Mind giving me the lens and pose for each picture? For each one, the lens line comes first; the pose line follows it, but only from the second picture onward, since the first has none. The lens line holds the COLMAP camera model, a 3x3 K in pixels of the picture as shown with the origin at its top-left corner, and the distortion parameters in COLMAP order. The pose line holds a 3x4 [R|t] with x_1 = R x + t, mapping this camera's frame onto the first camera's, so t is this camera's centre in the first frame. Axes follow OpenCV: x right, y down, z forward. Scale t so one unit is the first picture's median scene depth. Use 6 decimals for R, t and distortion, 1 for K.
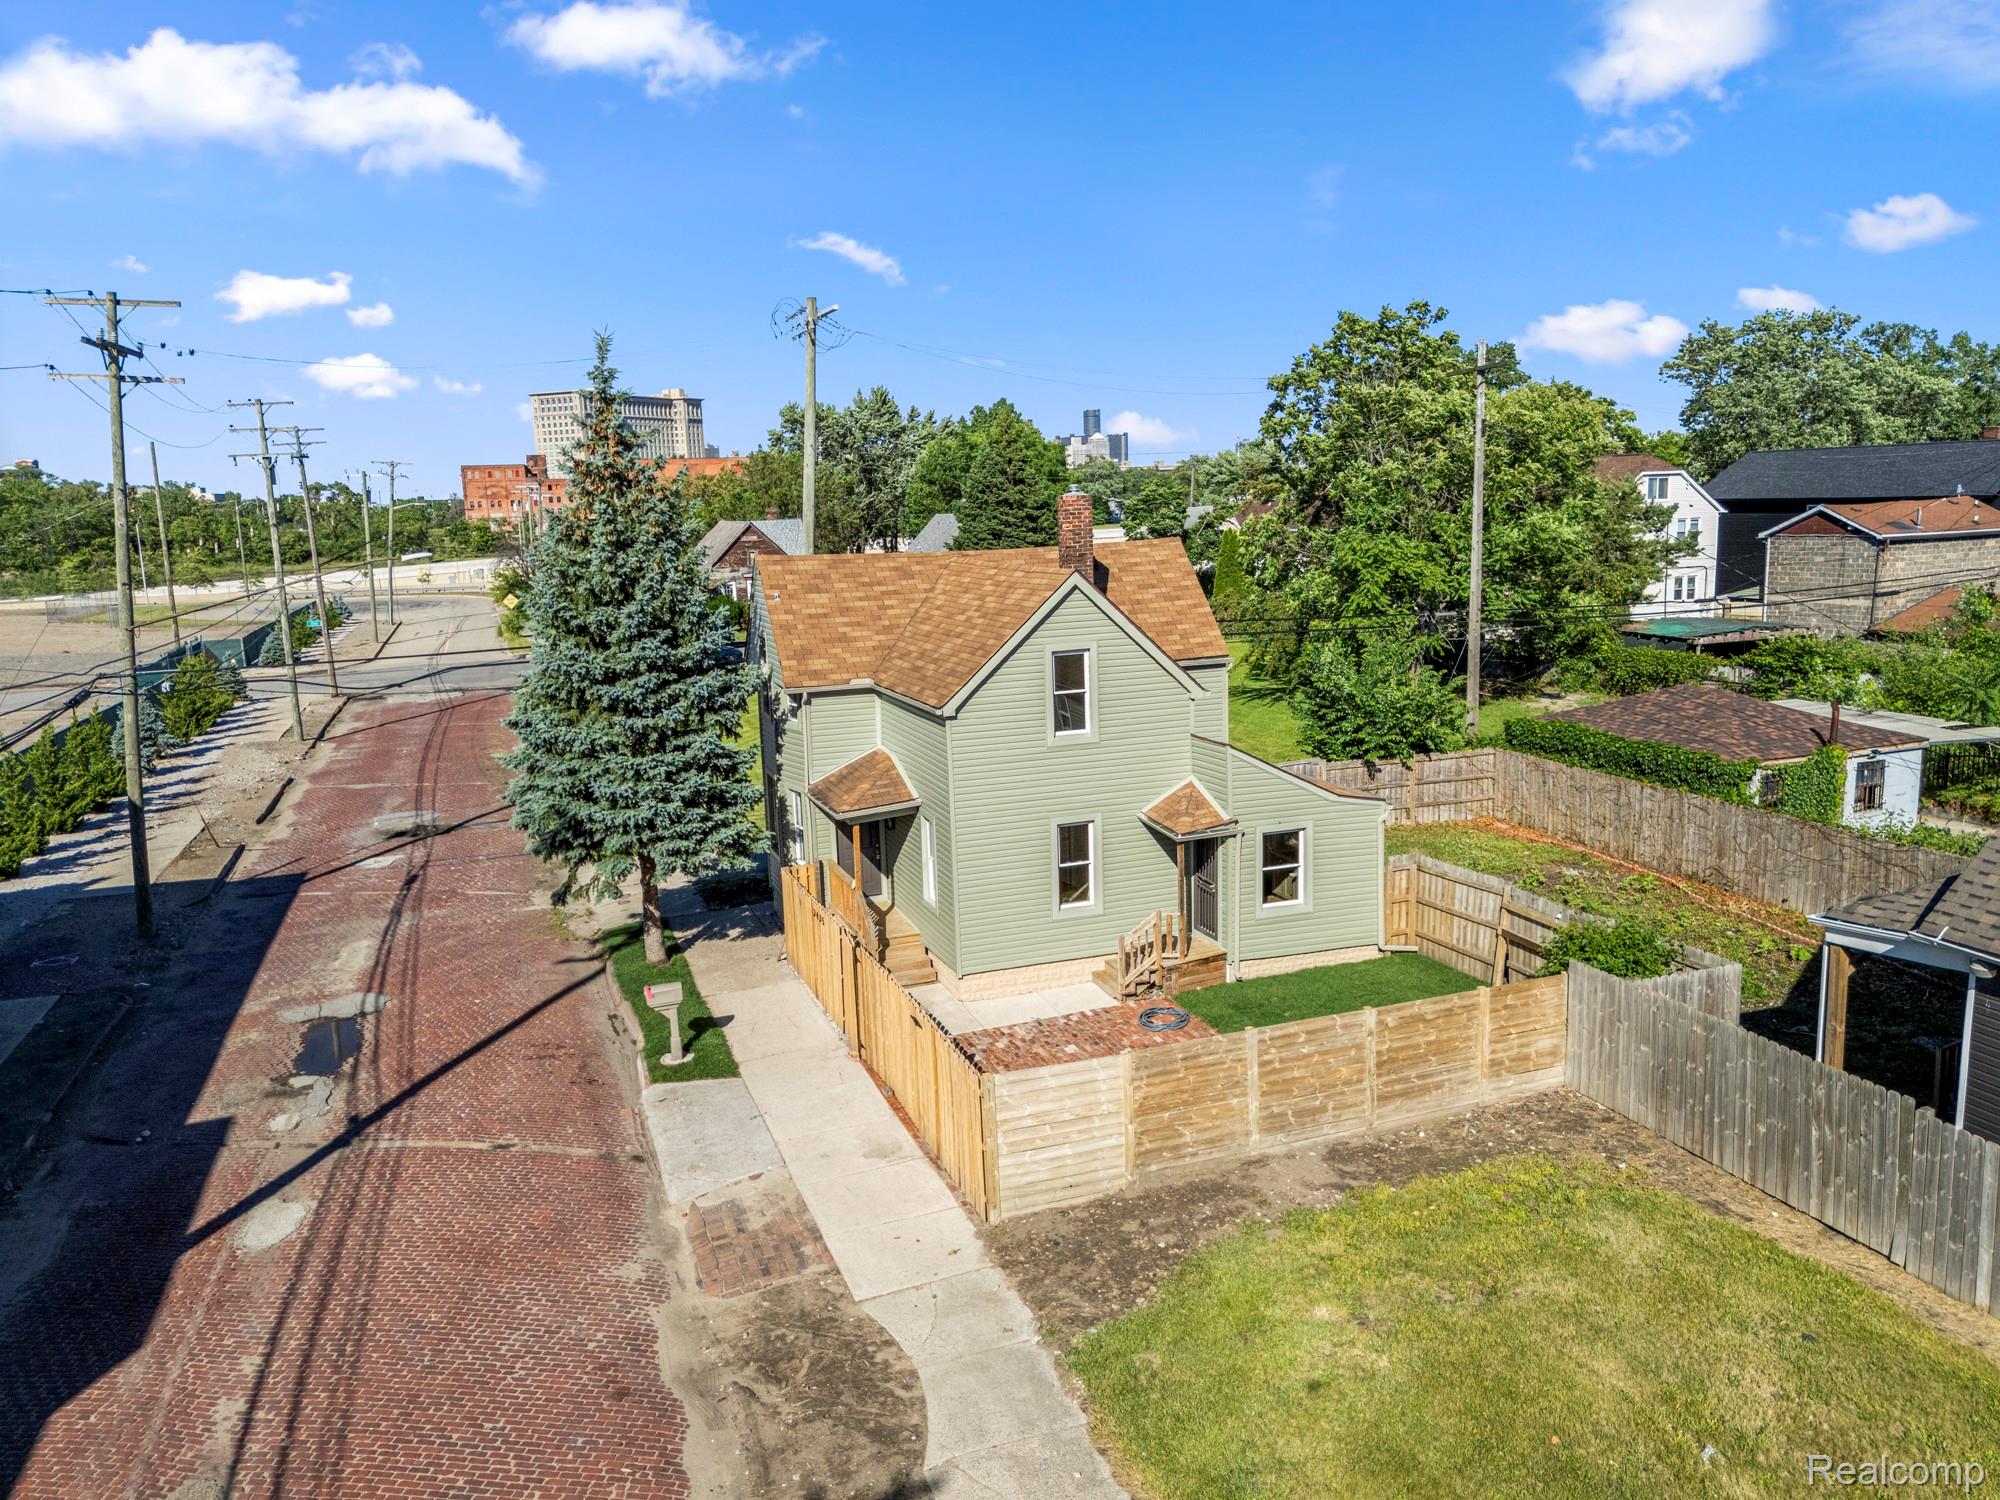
lens RADIAL K [[1473.0, 0, 992.7], [0, 1473.0, 750.5], [0, 0, 1]] dist [0.064841, -0.056938]
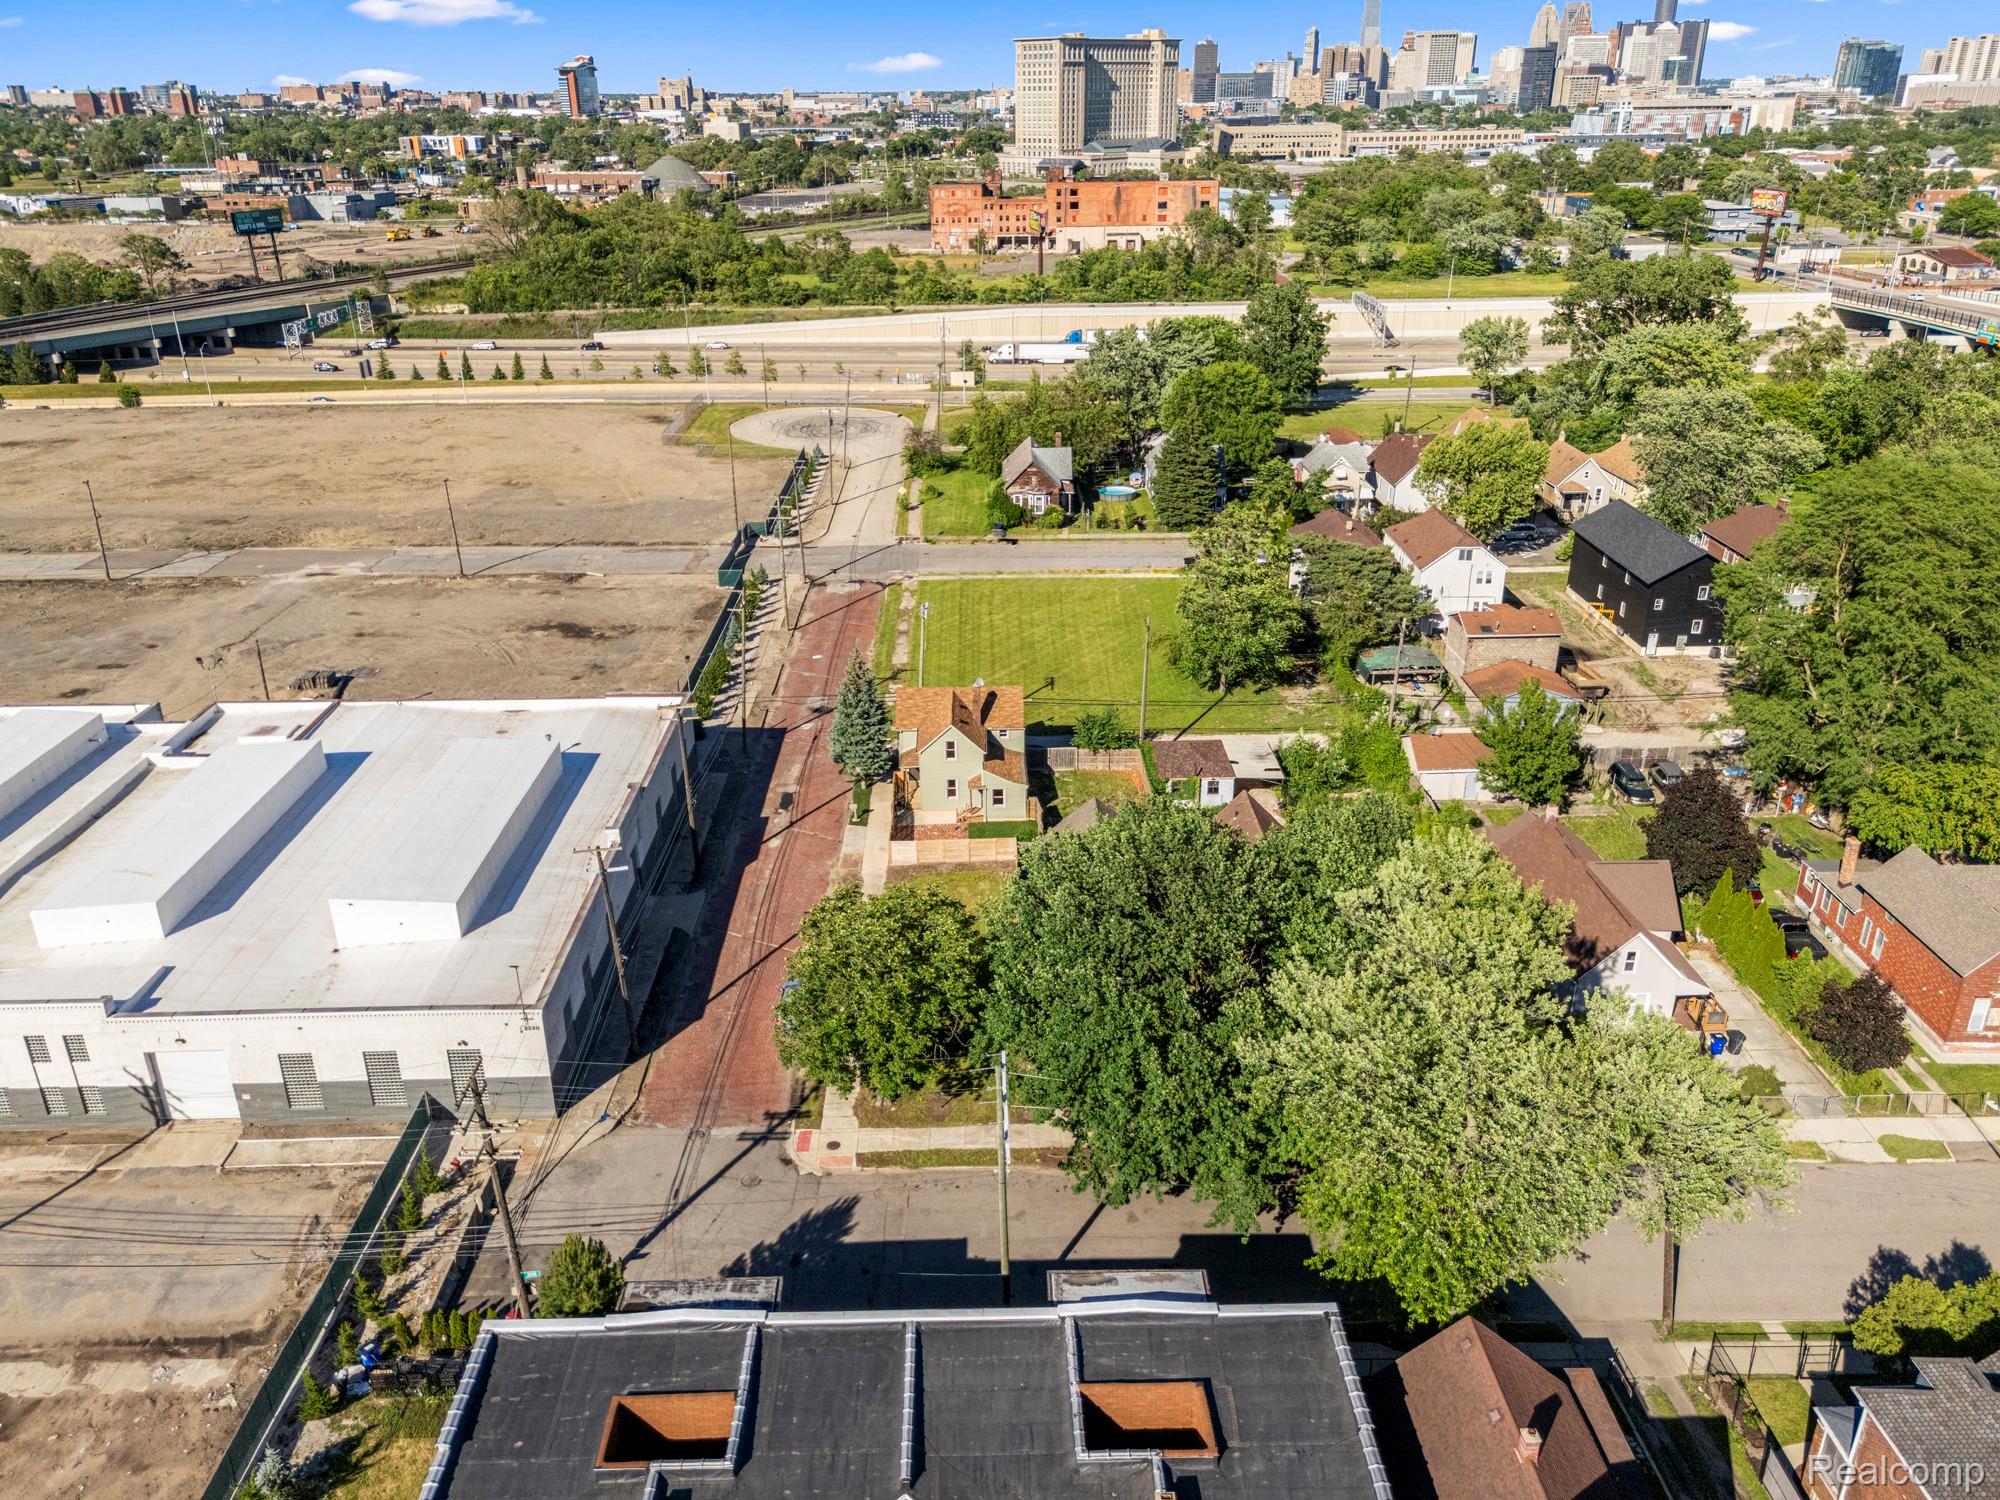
lens RADIAL K [[1473.0, 0, 992.7], [0, 1473.0, 750.5], [0, 0, 1]] dist [0.064841, -0.056938]
pose [[0.949302, 0.150743, -0.275868, 1.282362], [-0.078170, 0.963163, 0.257308, -1.092105], [0.304493, -0.222698, 0.926115, -2.755492]]
